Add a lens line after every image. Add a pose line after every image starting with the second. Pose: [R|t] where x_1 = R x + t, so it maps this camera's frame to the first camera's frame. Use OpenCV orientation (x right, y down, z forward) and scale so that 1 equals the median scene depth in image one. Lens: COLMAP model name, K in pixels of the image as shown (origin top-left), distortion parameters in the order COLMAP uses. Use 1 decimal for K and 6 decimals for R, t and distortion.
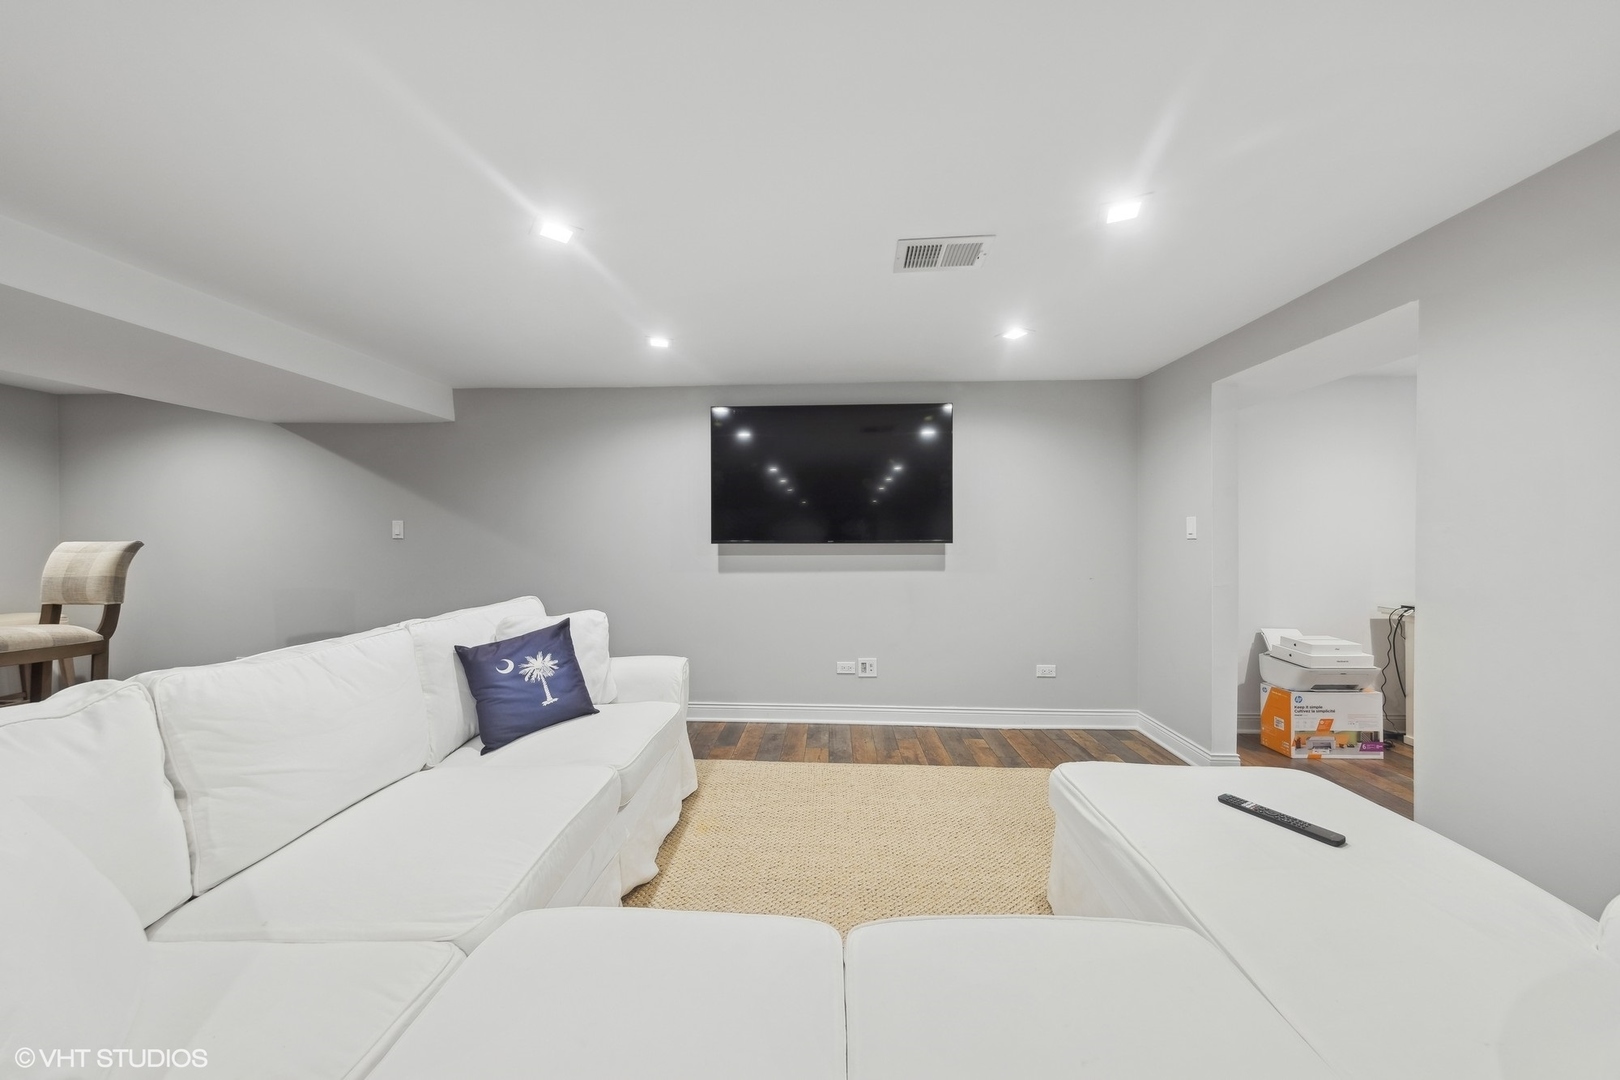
lens RADIAL K [[529.4, 0, 807.5], [0, 529.4, 531.1], [0, 0, 1]] dist [0.001756, -0.000162]
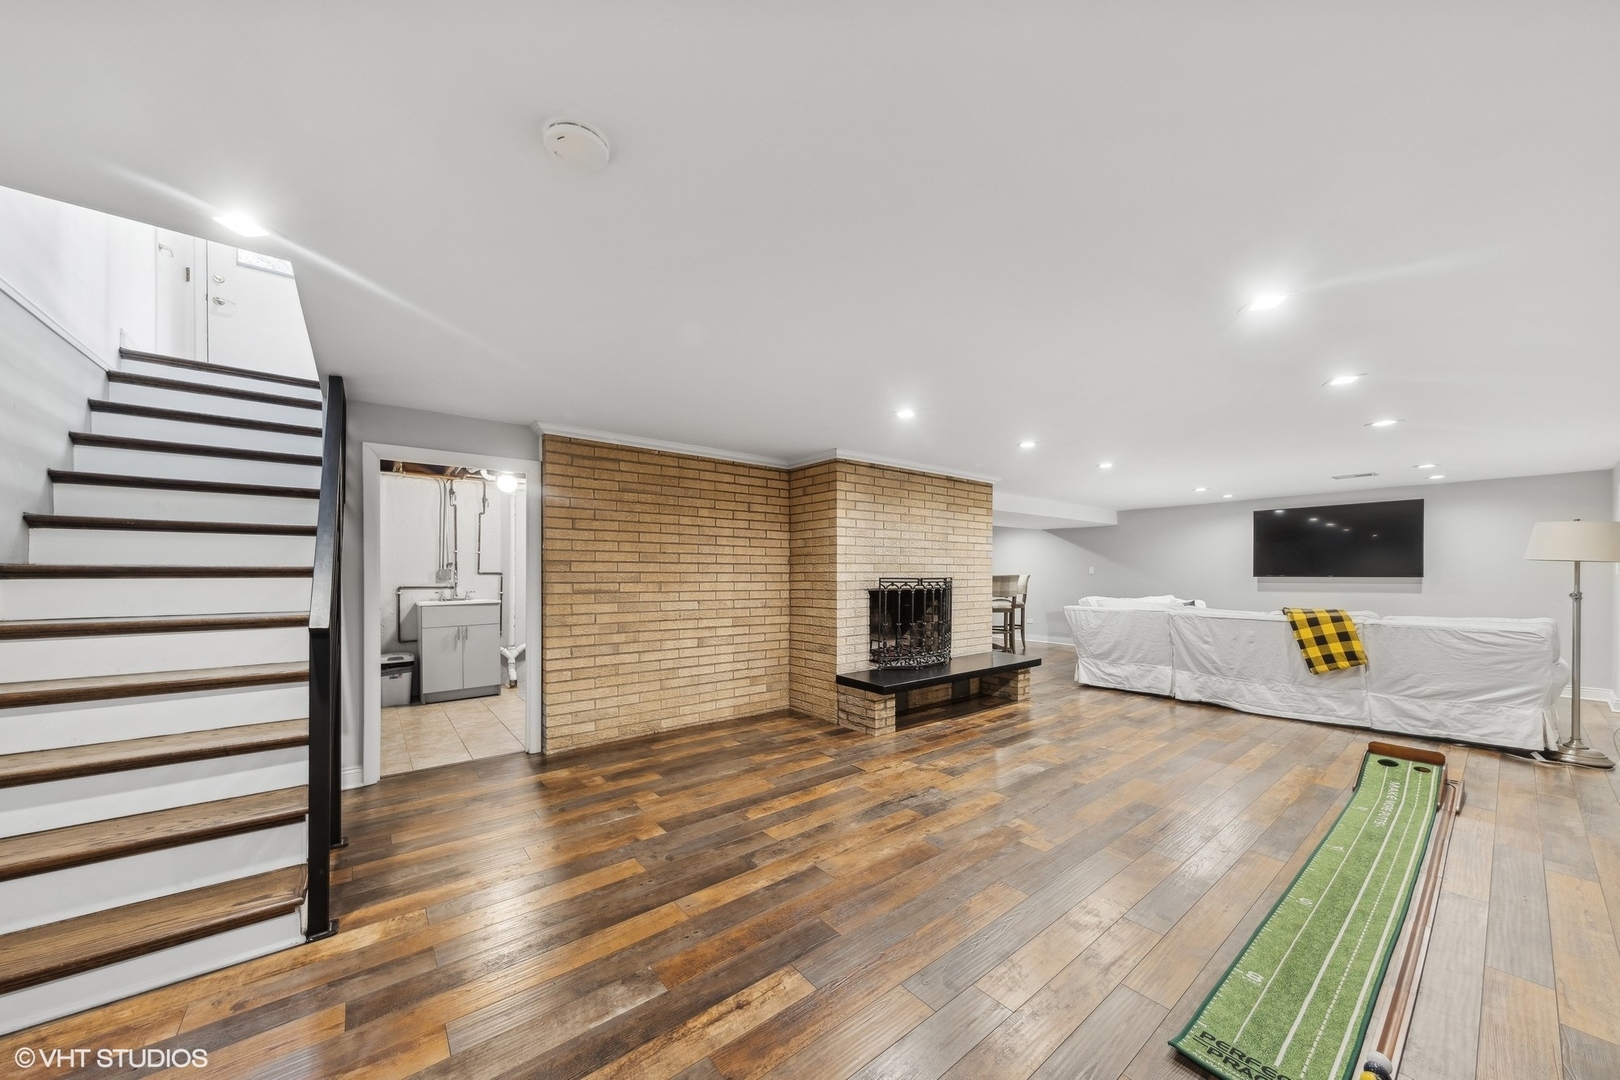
lens RADIAL K [[557.0, 0, 804.7], [0, 557.0, 567.1], [0, 0, 1]] dist [0.000500, 0.000016]
pose [[0.651959, -0.006566, -0.758226, 0.333106], [0.003281, 0.999978, -0.005838, -0.008397], [0.758247, 0.001318, 0.651966, -1.786217]]
